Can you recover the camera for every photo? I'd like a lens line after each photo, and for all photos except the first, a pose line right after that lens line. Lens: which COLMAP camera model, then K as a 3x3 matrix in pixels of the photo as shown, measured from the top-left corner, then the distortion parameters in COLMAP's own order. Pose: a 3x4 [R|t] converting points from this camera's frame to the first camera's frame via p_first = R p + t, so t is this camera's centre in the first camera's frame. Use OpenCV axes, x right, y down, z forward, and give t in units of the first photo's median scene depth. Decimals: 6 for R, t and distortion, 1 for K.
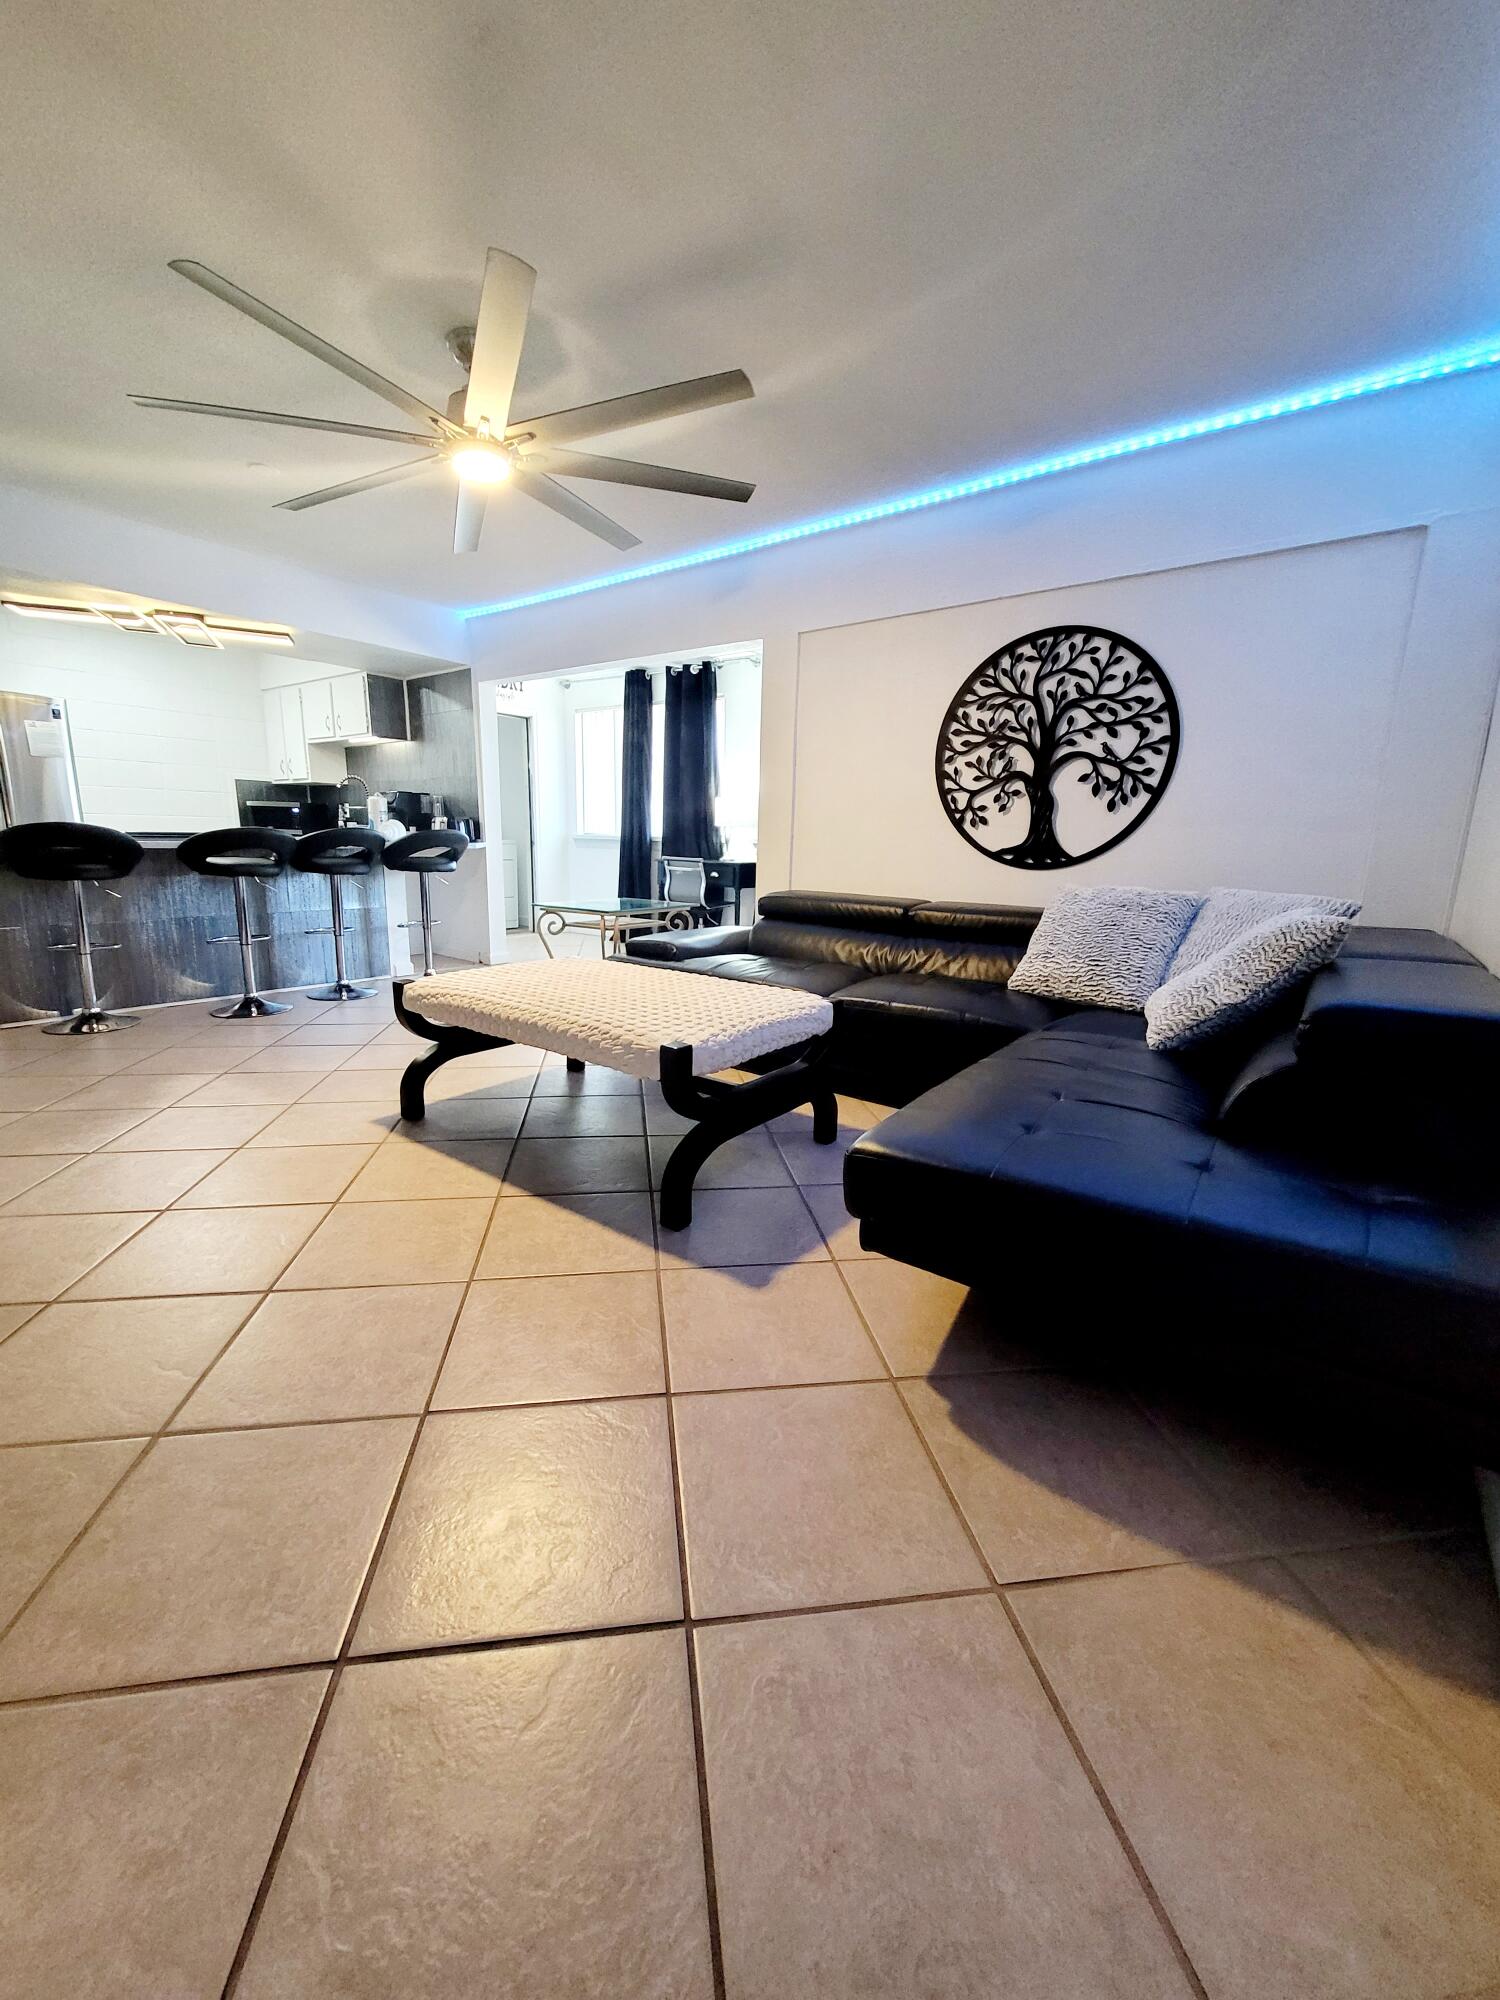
lens RADIAL K [[782.7, 0, 732.7], [0, 782.7, 999.6], [0, 0, 1]] dist [0.002275, -0.000689]
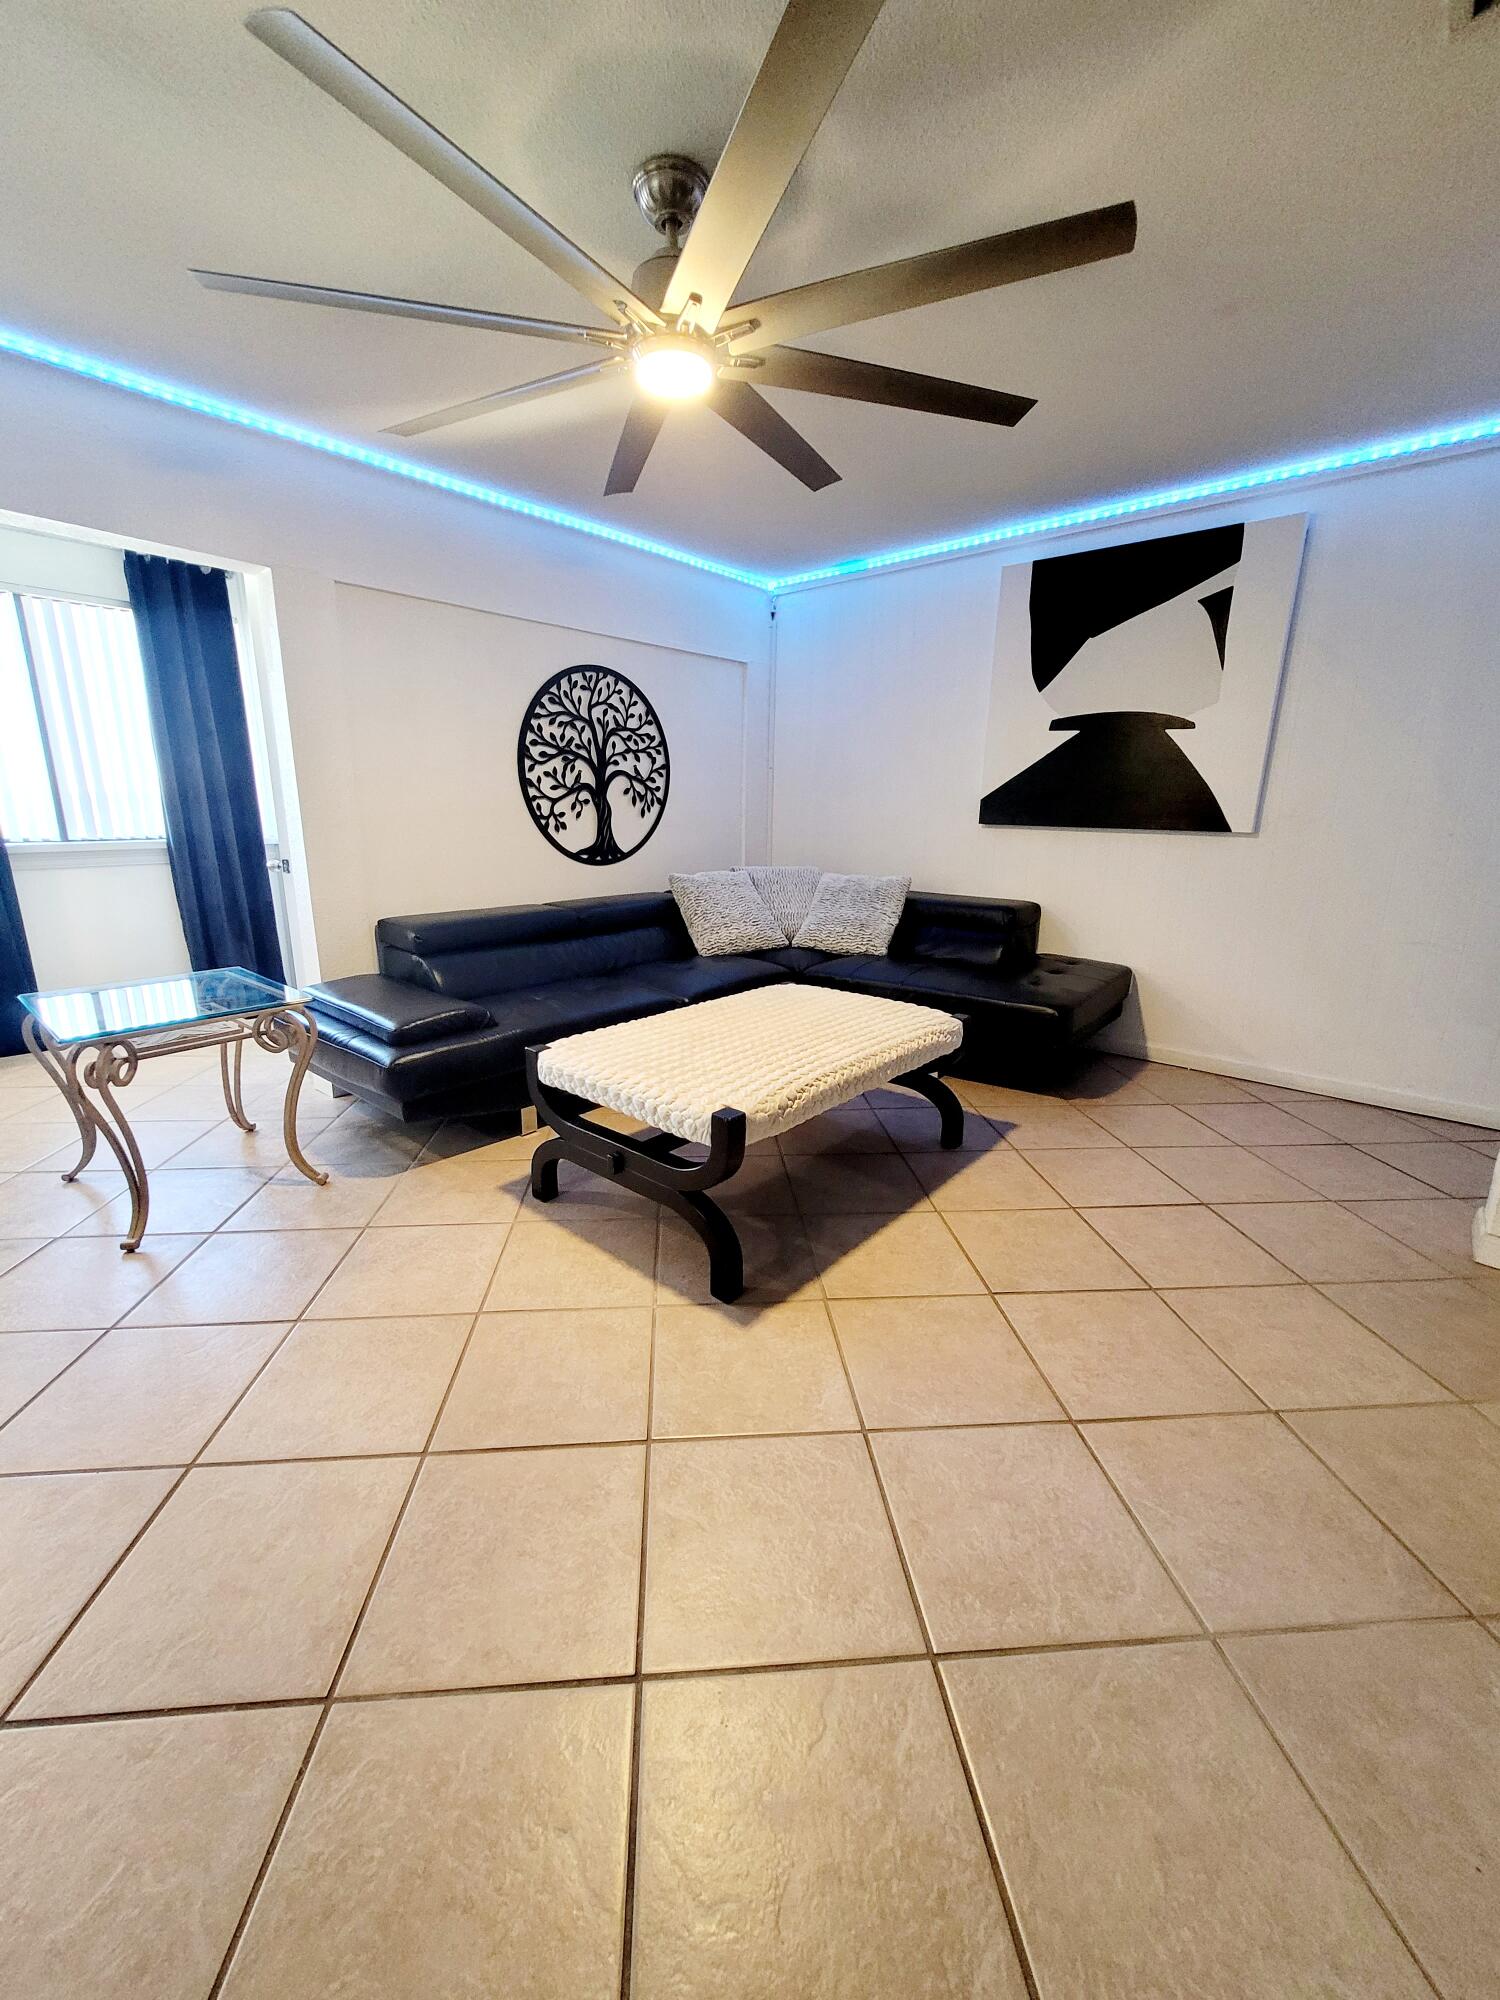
lens RADIAL K [[782.7, 0, 746.2], [0, 782.7, 999.7], [0, 0, 1]] dist [0.002275, -0.000689]
pose [[0.067885, -0.269917, 0.960488, -0.829578], [0.183189, 0.949713, 0.253942, -0.237562], [-0.980731, 0.158711, 0.113917, 0.682662]]
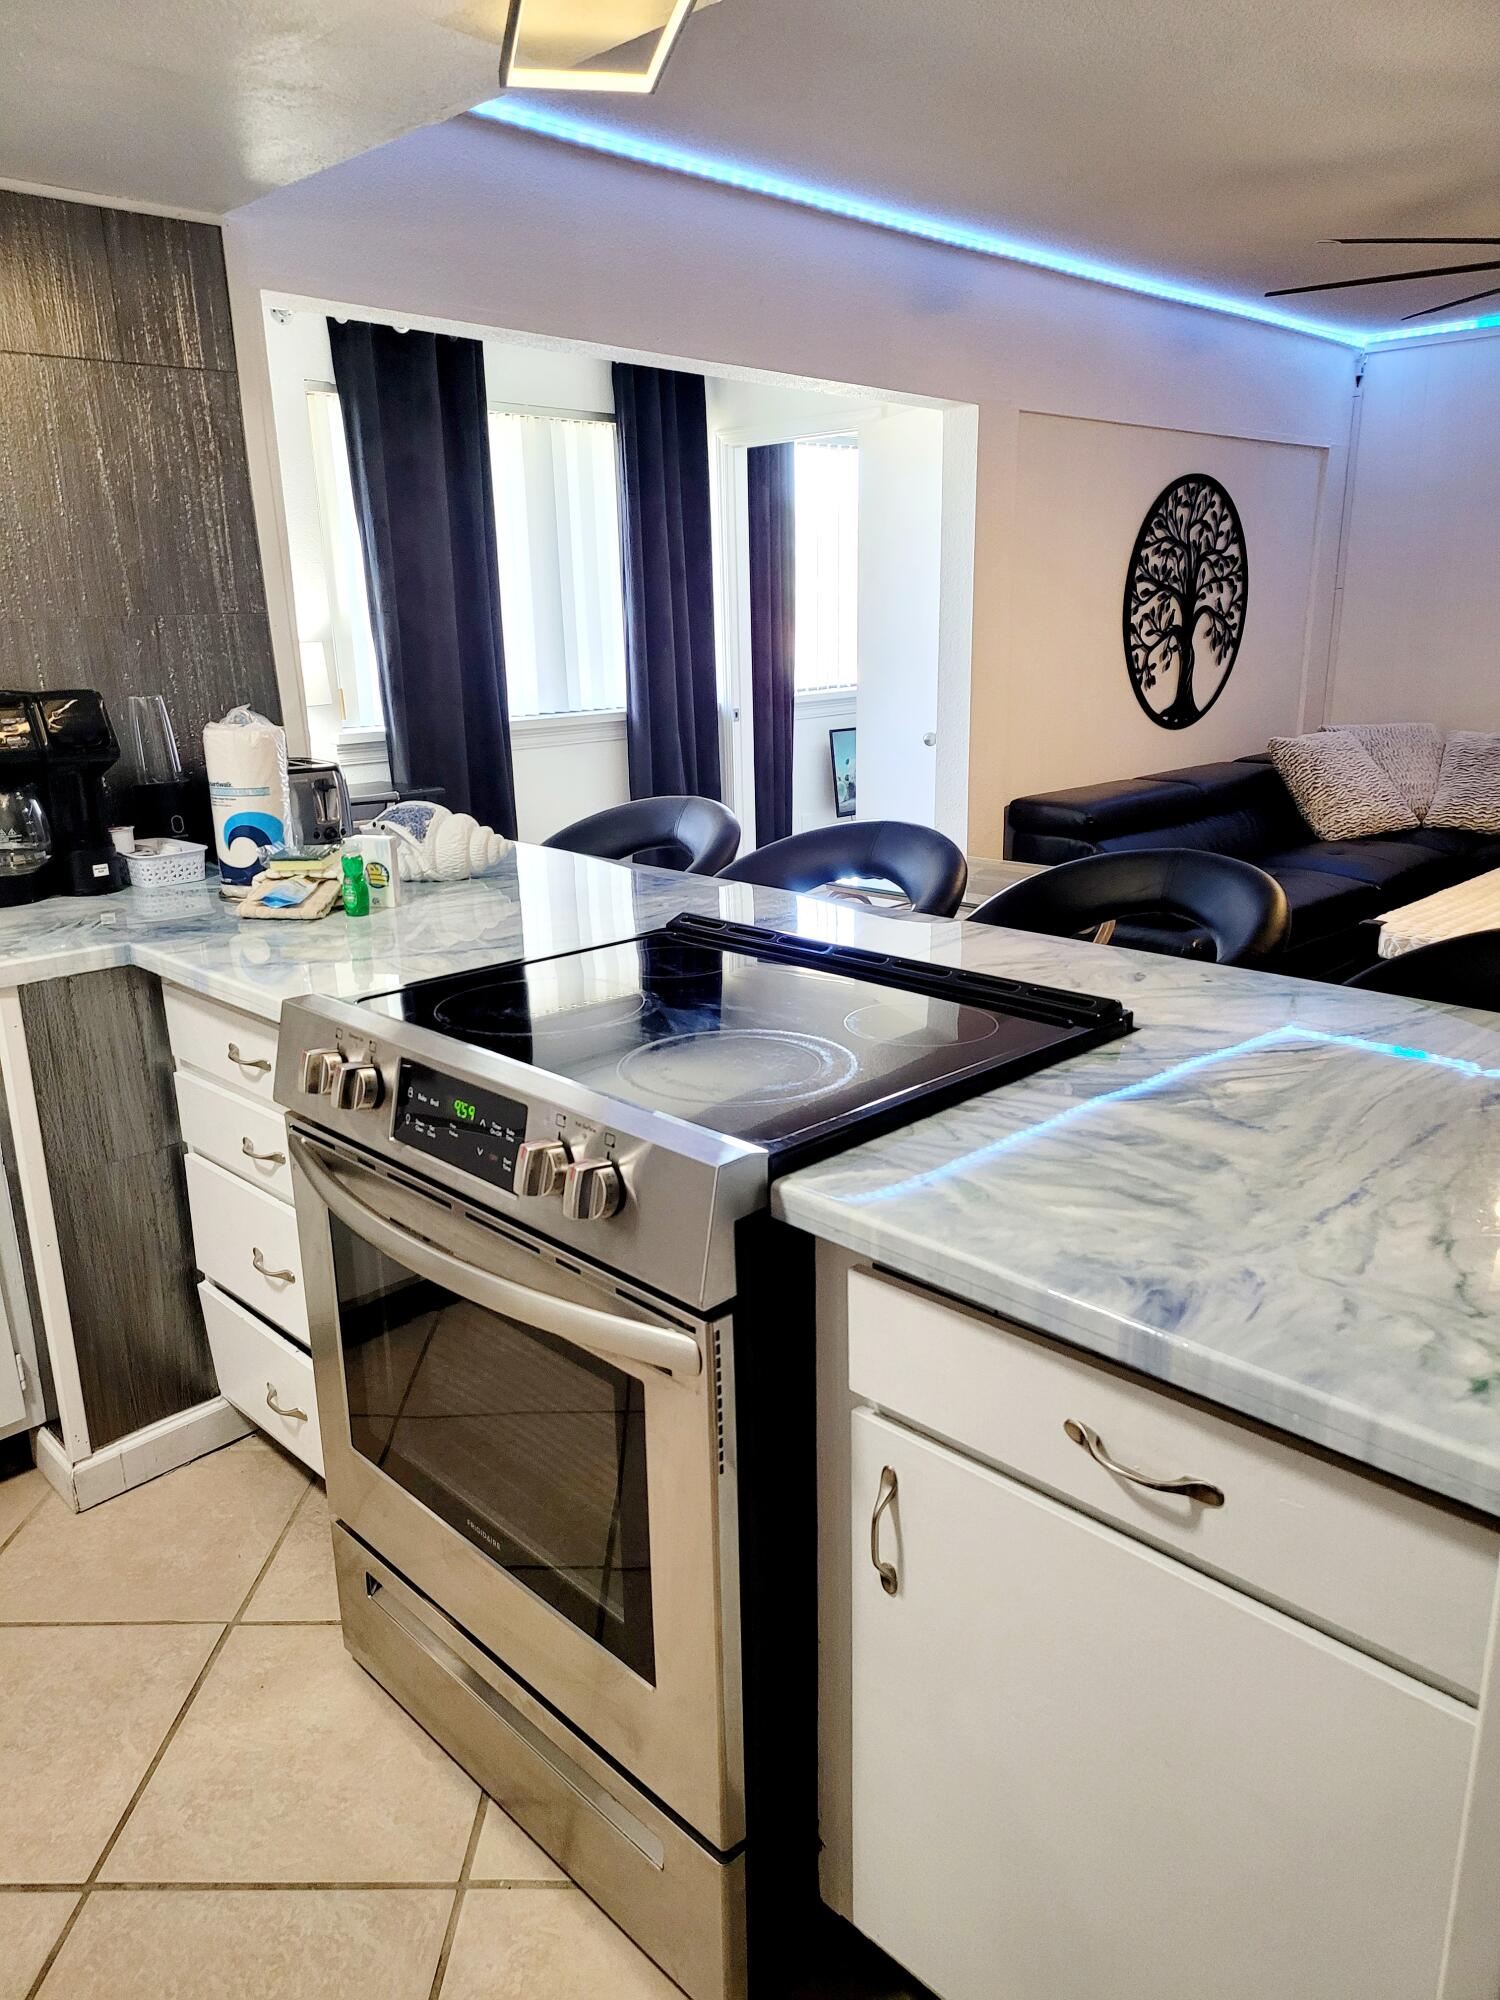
lens RADIAL K [[1361.2, 0, 752.6], [0, 1361.2, 995.3], [0, 0, 1]] dist [0.054610, -0.038398]
pose [[0.145716, -0.292014, 0.945248, -1.373359], [0.215539, 0.941866, 0.257743, -0.405787], [-0.965562, 0.166180, 0.200185, 1.232464]]
